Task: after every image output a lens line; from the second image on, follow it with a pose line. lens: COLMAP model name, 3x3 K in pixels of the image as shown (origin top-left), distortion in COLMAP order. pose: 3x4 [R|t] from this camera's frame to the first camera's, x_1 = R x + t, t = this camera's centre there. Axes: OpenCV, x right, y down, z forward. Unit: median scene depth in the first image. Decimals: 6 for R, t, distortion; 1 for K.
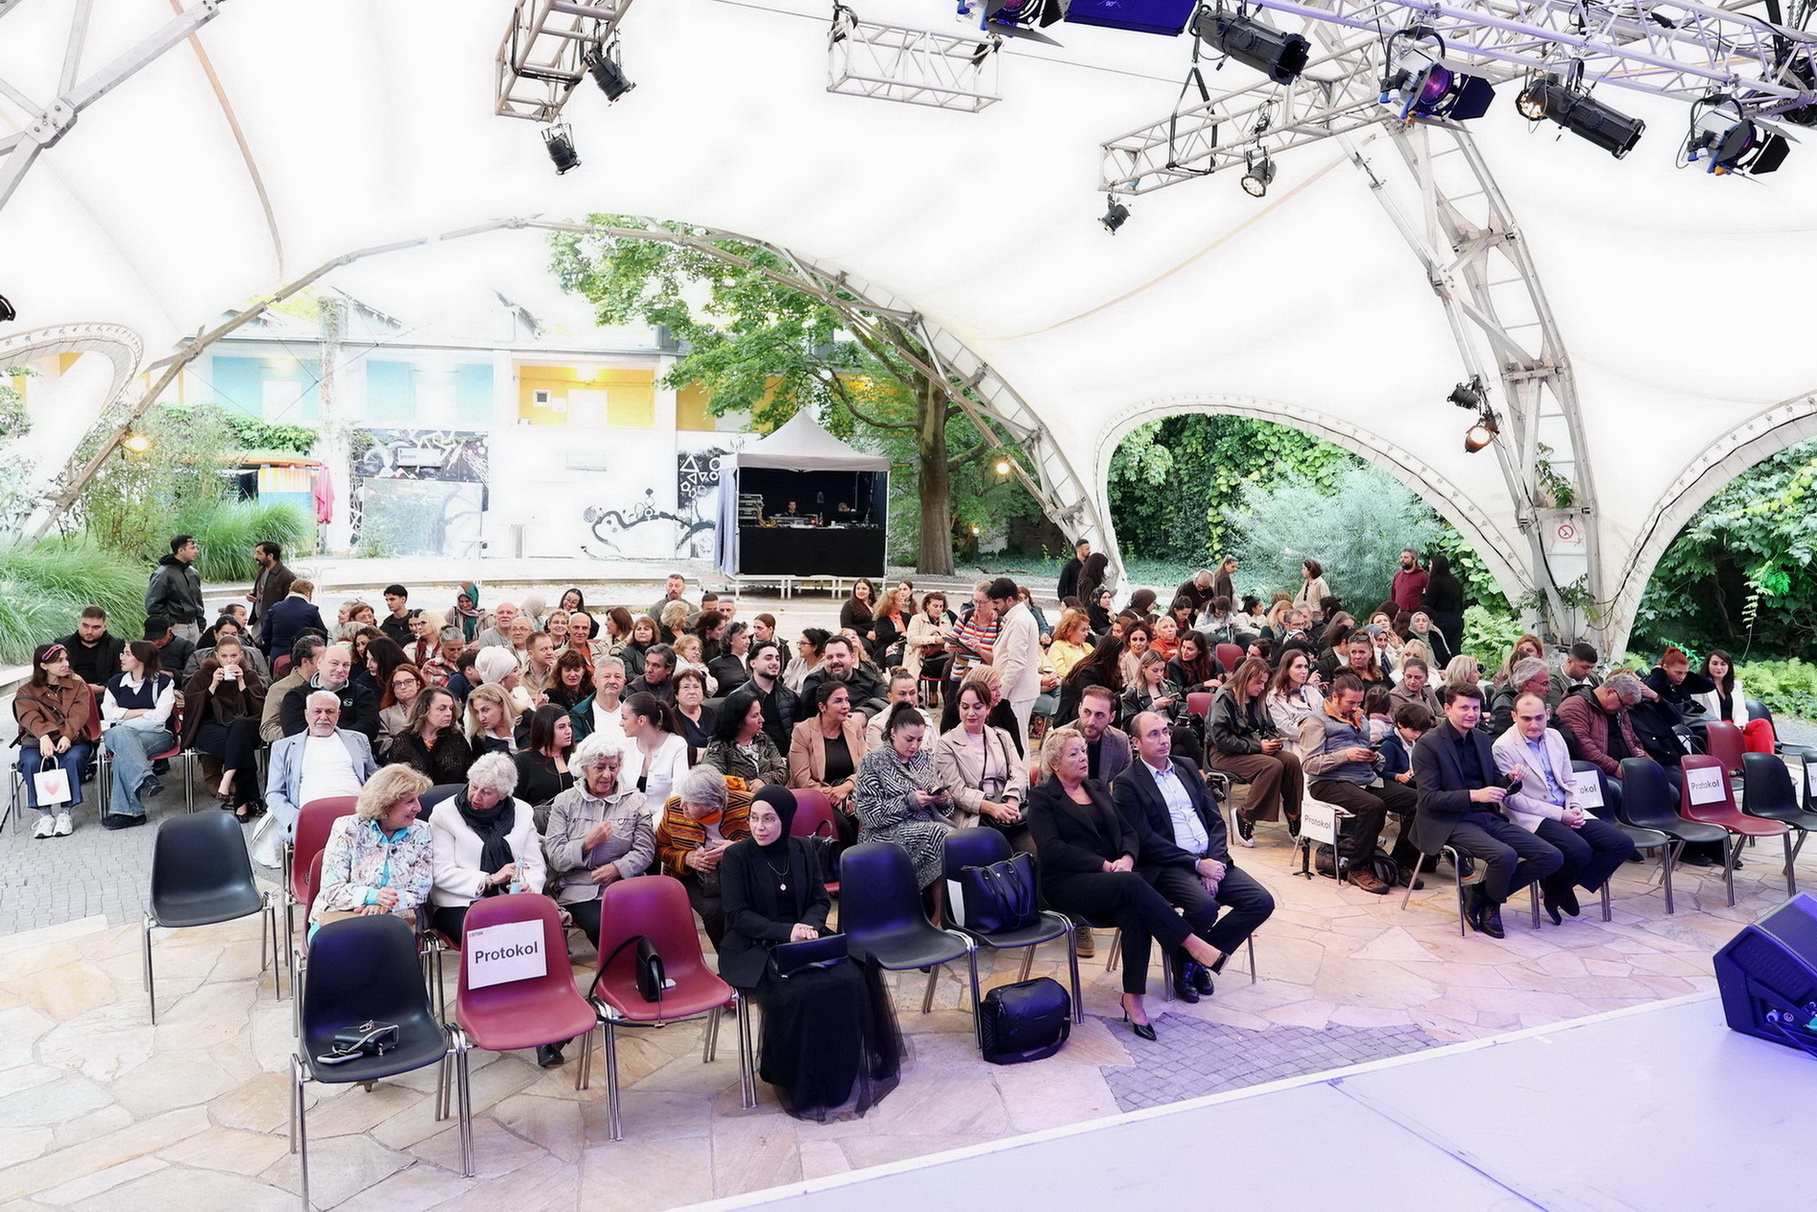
lens RADIAL K [[1296.7, 0, 891.5], [0, 1296.7, 585.5], [0, 0, 1]] dist [-0.005286, 0.000768]
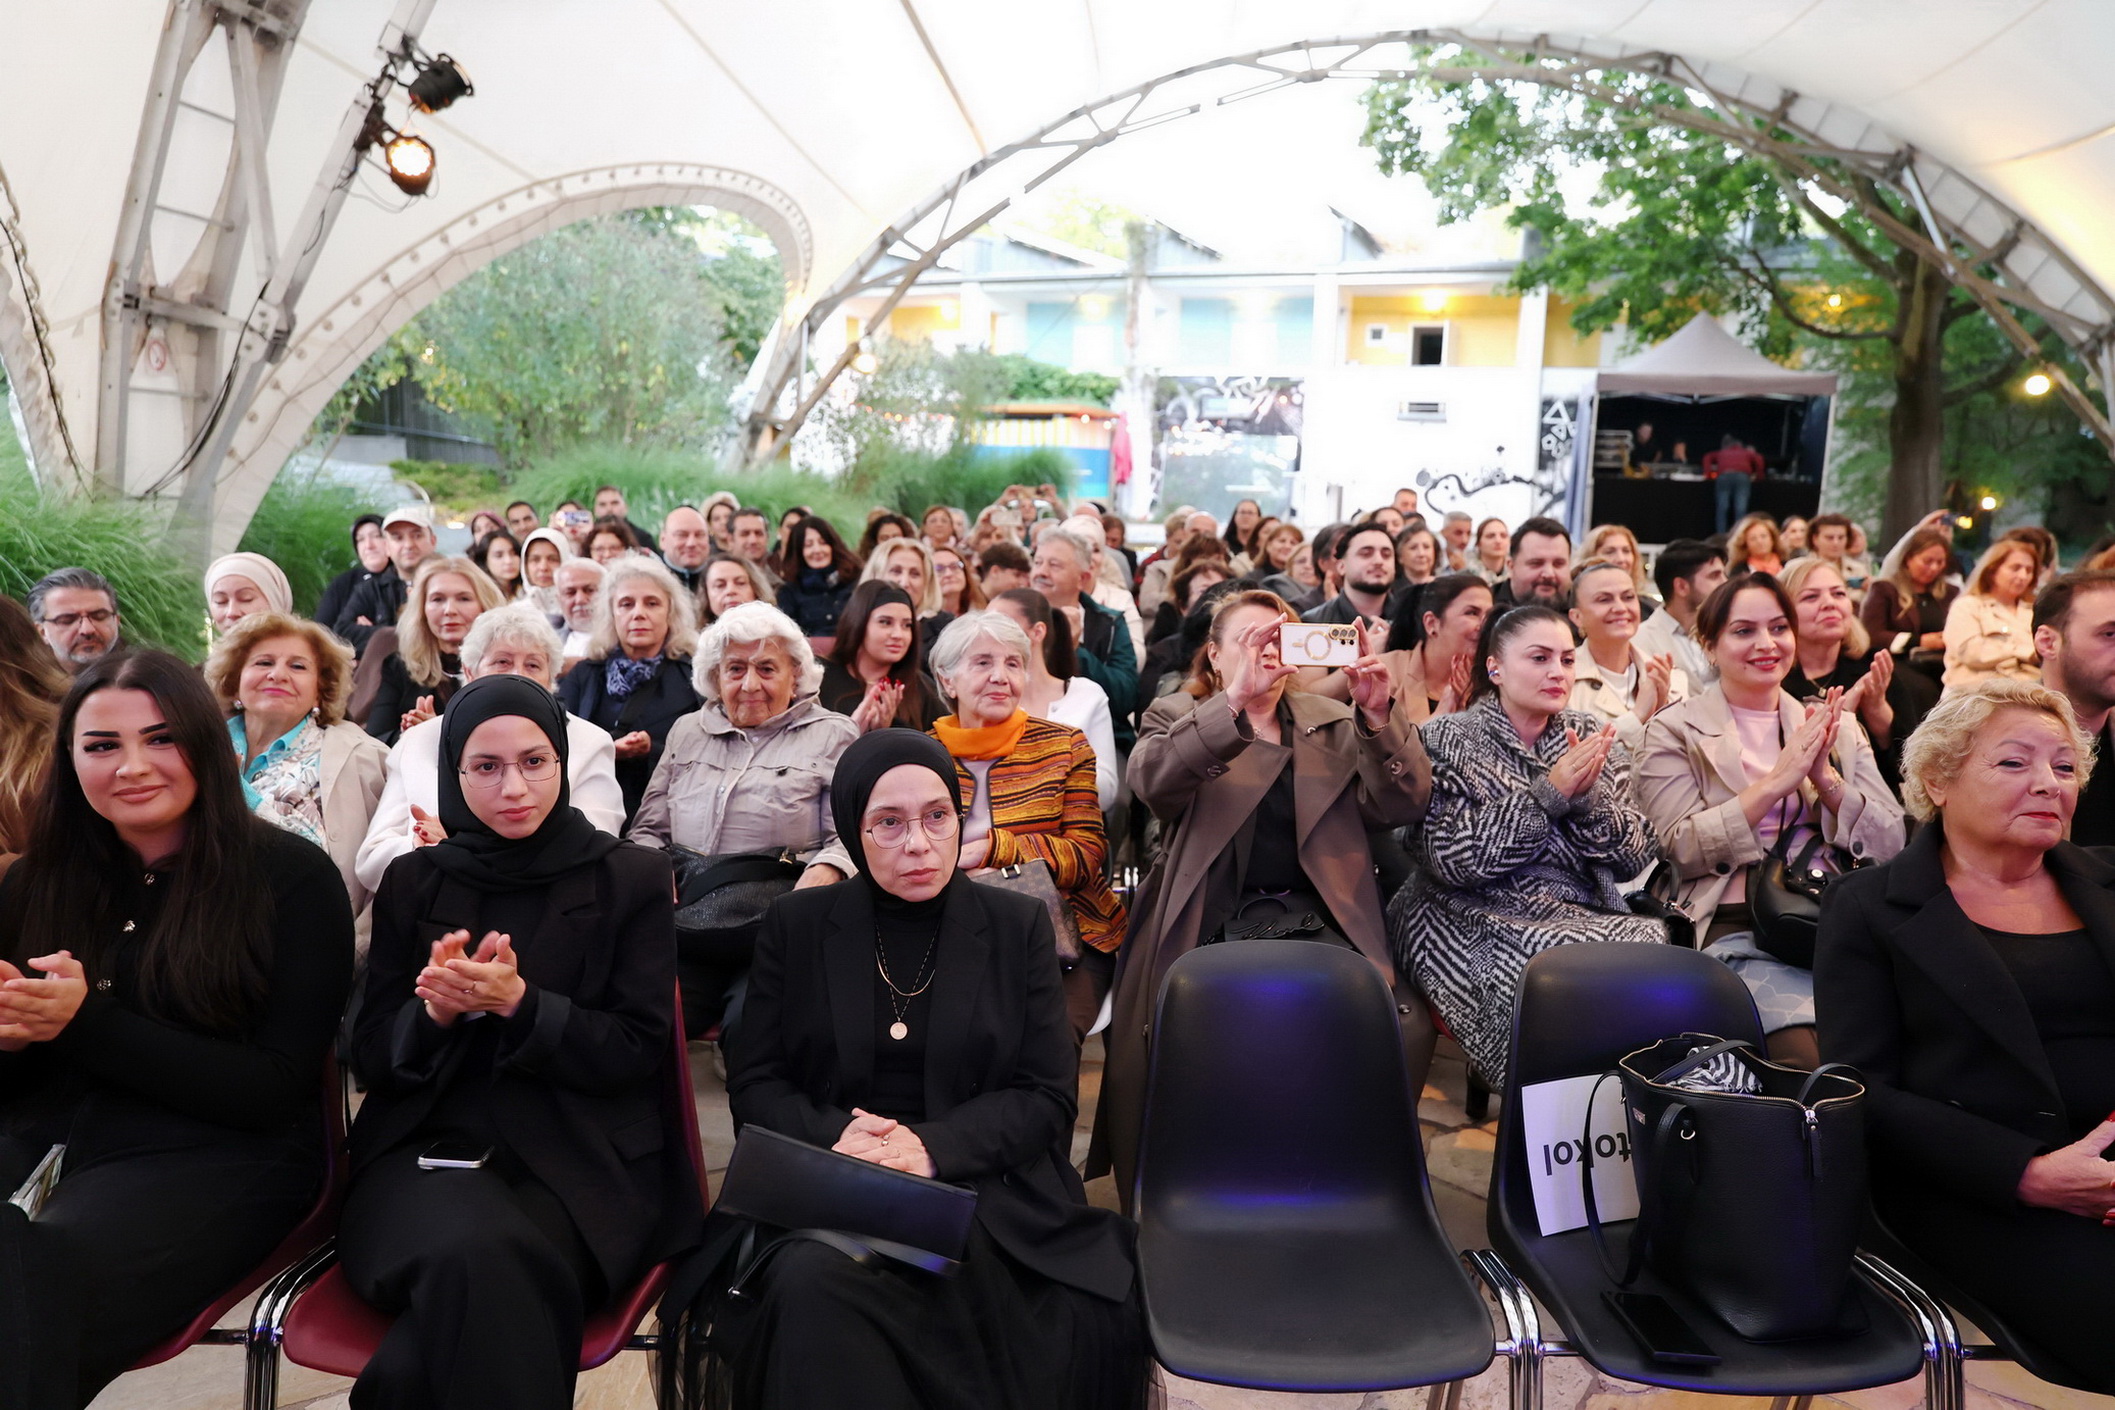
lens RADIAL K [[1444.5, 0, 1058.7], [0, 1444.5, 696.9], [0, 0, 1]] dist [-0.005222, -0.001209]
pose [[0.869098, 0.077487, -0.488532, 0.025116], [-0.042993, 0.995749, 0.081453, 0.023393], [0.492767, -0.049787, 0.868736, 0.141738]]
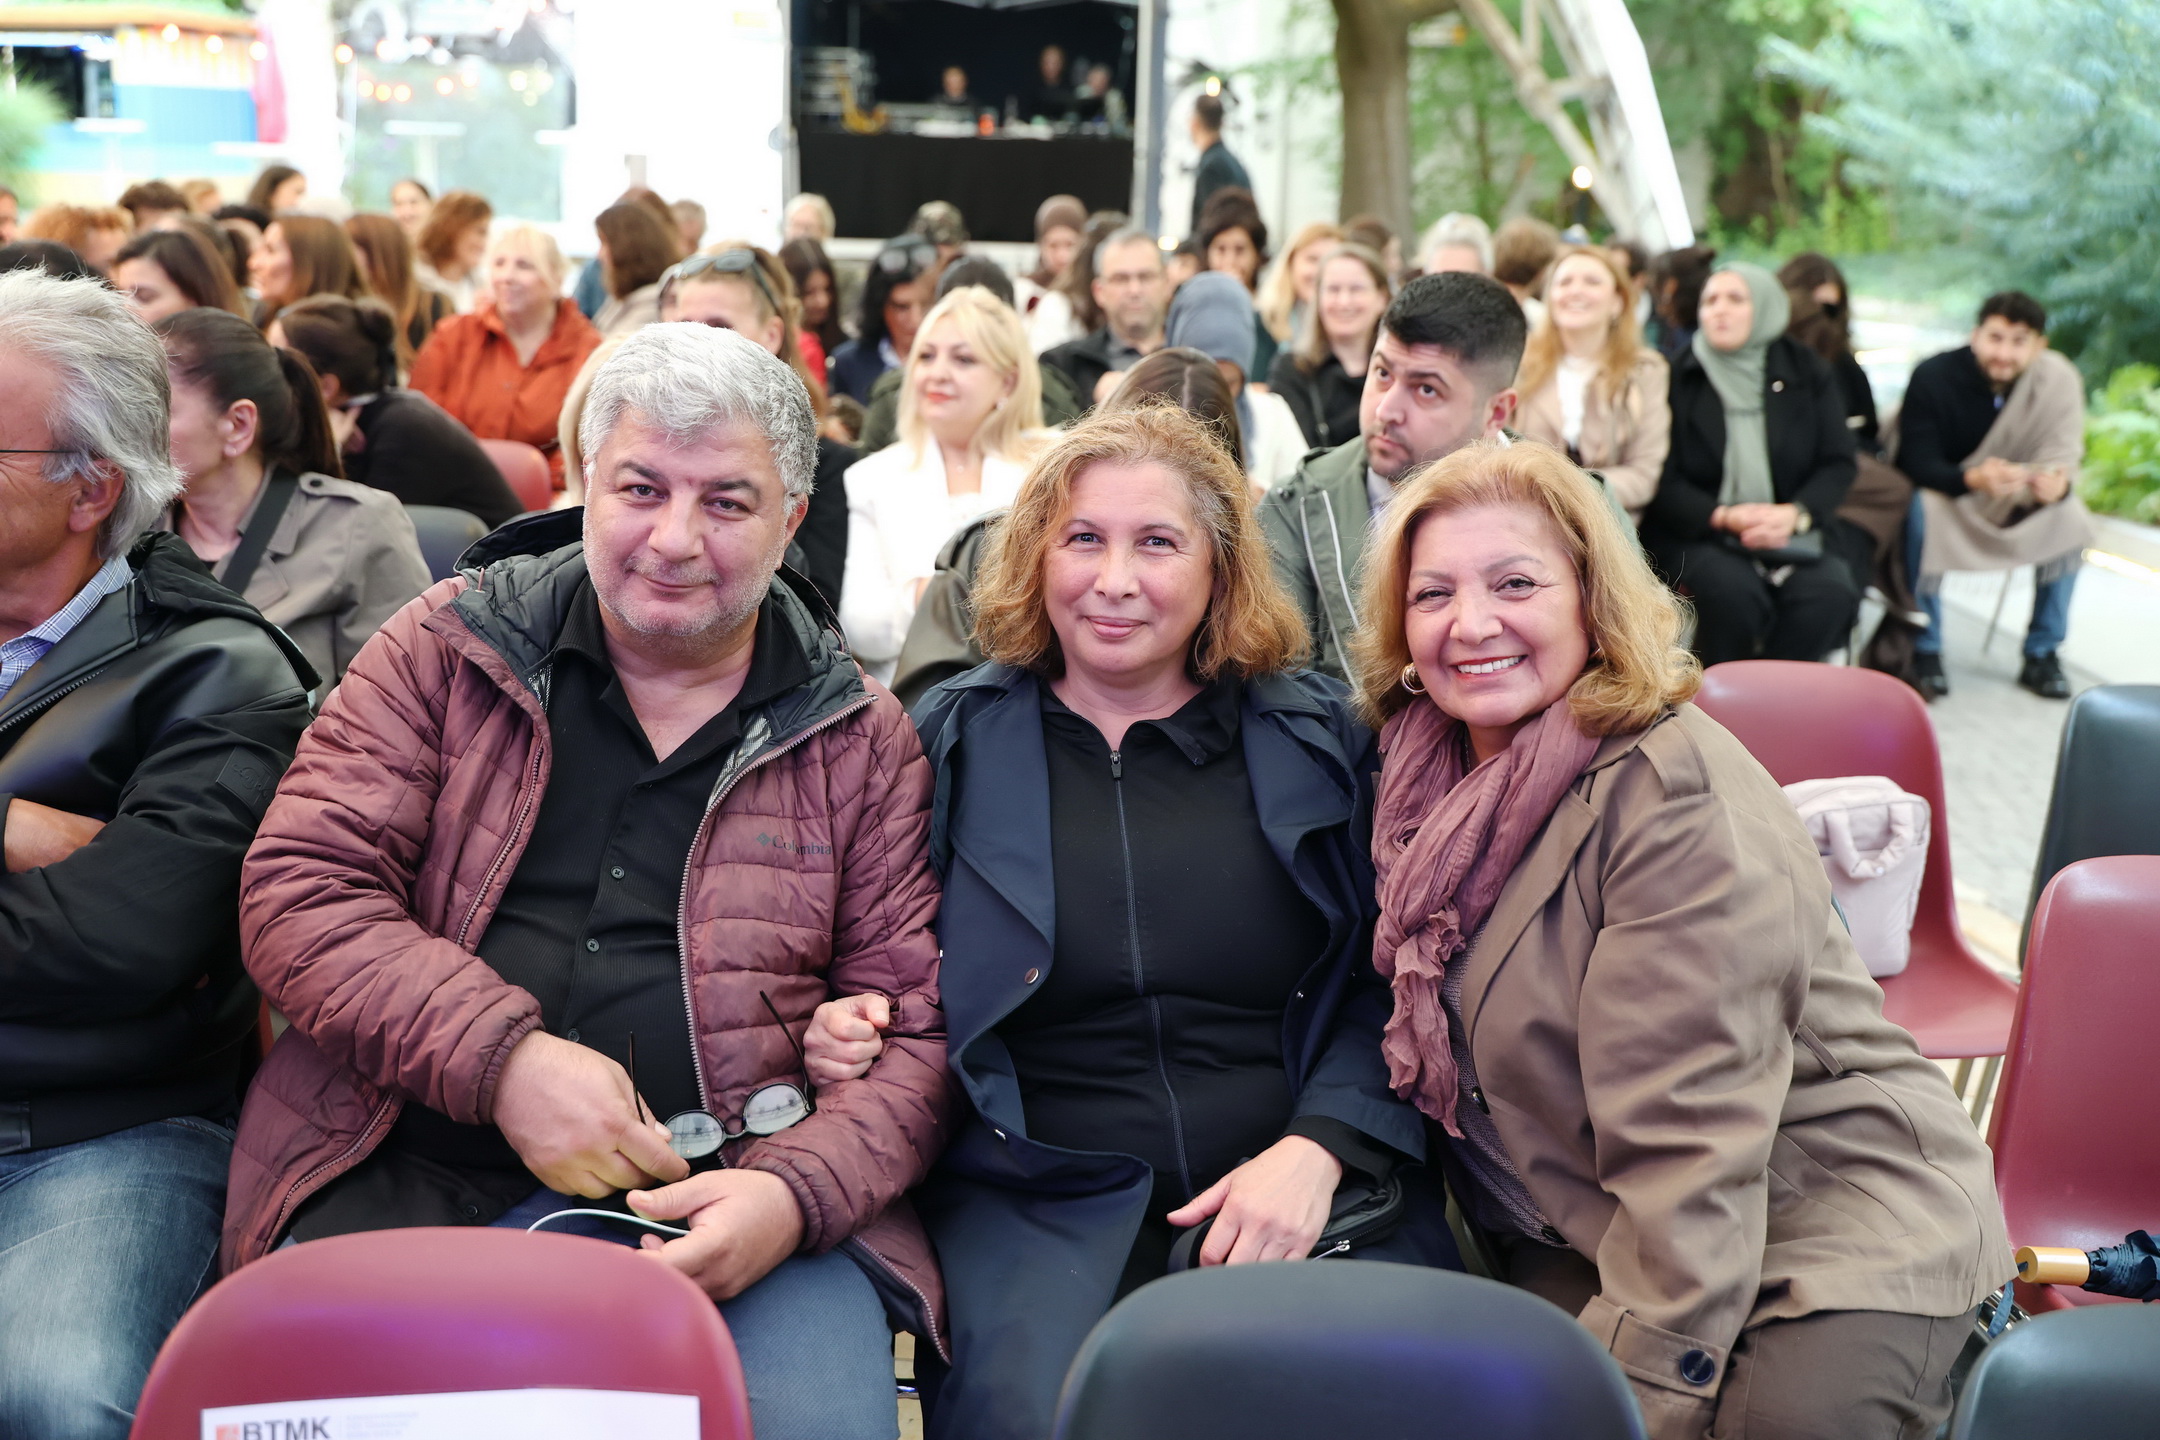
lens RADIAL K [[2311.3, 0, 1080.0], [0, 2311.3, 720.0], [0, 0, 1]] dist [0.006953, -0.027467]
pose [[0.943923, 0.082023, -0.319815, 0.224739], [-0.030167, 0.986024, 0.163850, 0.019413], [0.328785, -0.145014, 0.933205, 0.269748]]
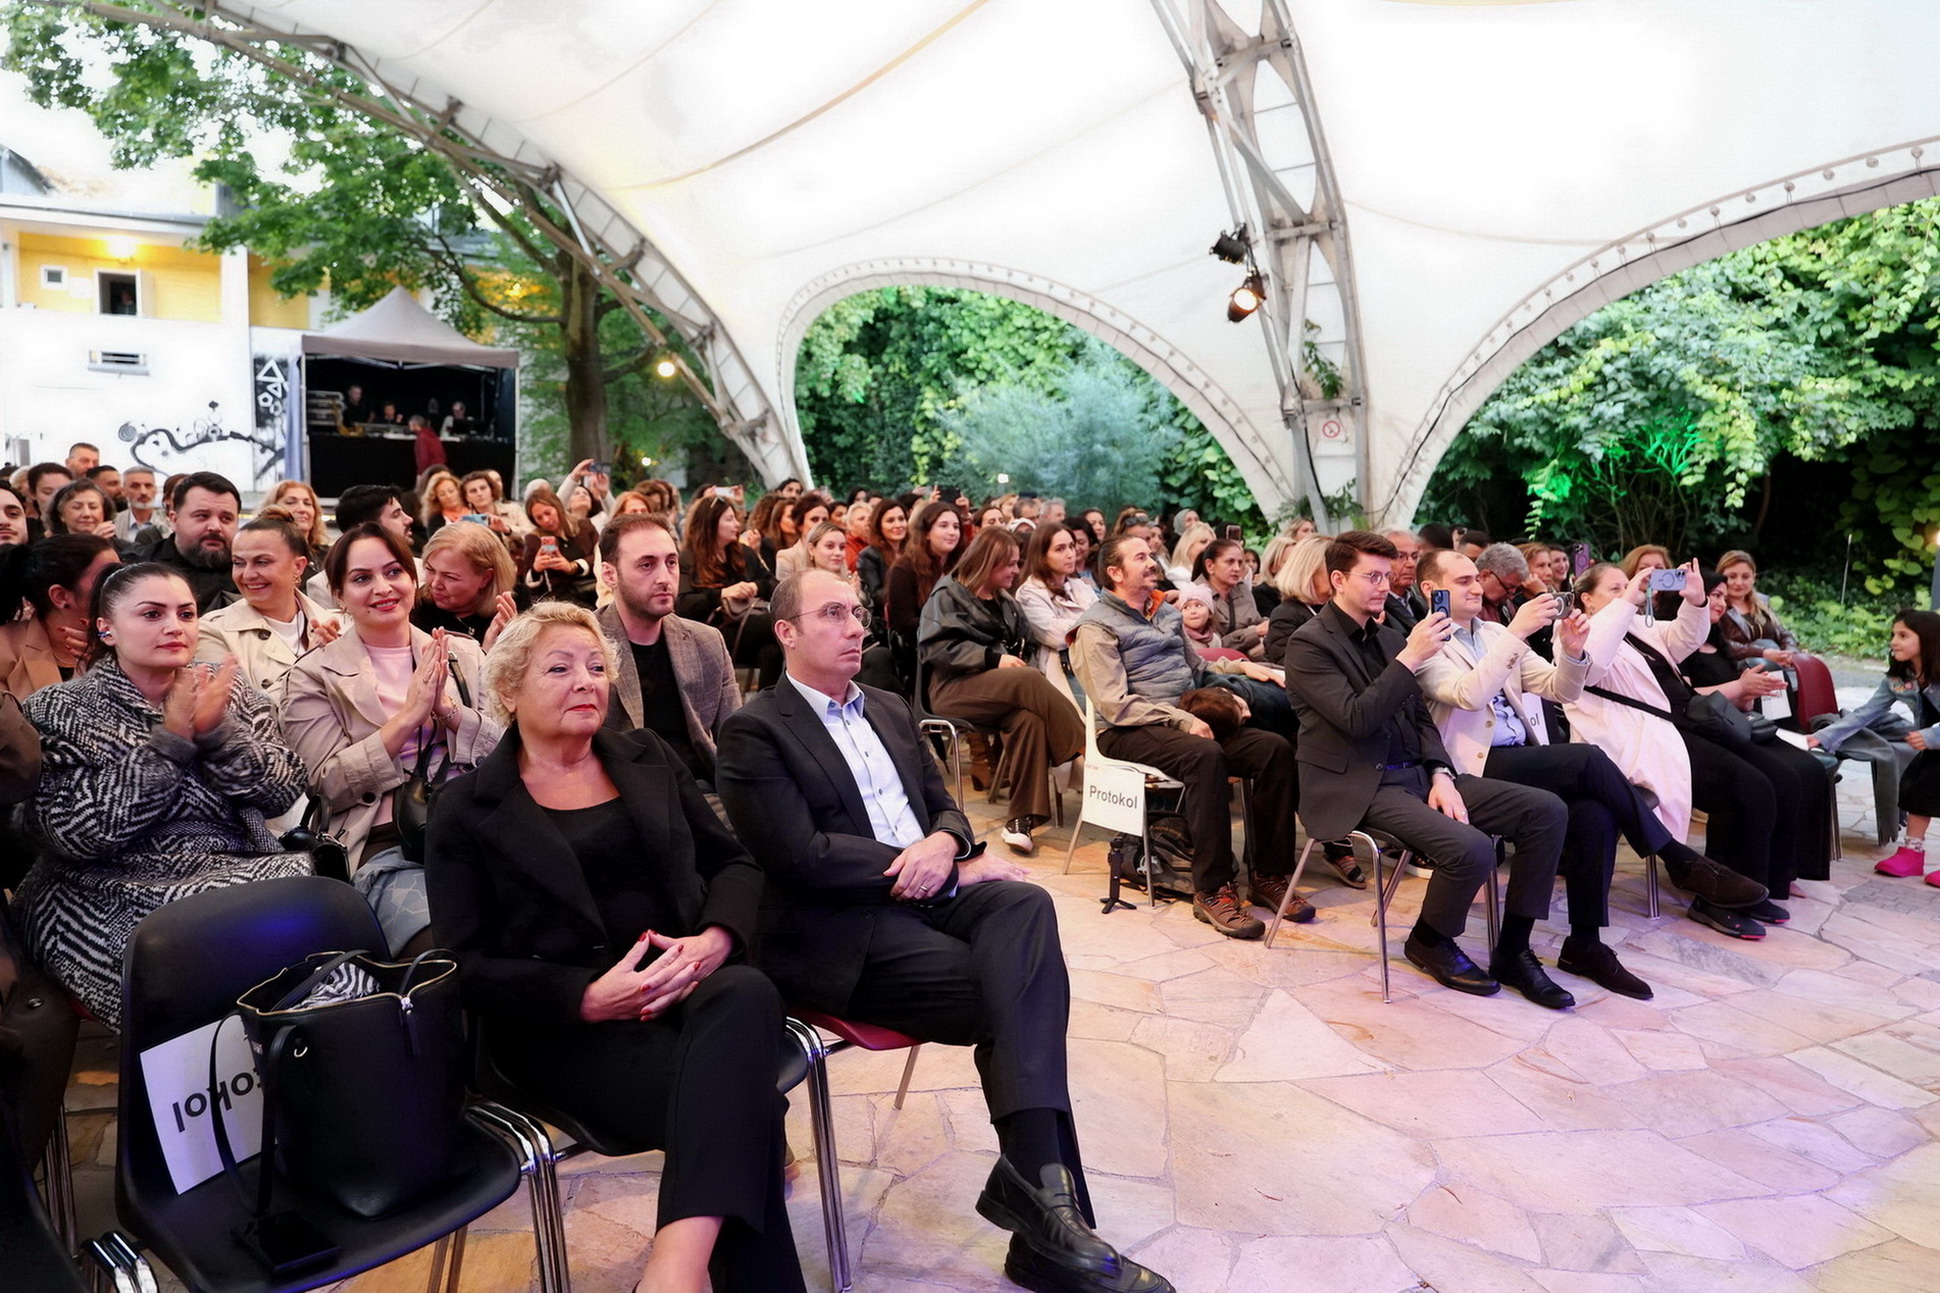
lens RADIAL K [[1325.0, 0, 971.1], [0, 1325.0, 639.0], [0, 0, 1]] dist [-0.005222, -0.001209]
pose [[0.959864, -0.018862, 0.279829, 0.033076], [0.000844, 0.997926, 0.064372, 0.023232], [-0.280463, -0.061553, 0.957889, 0.142402]]
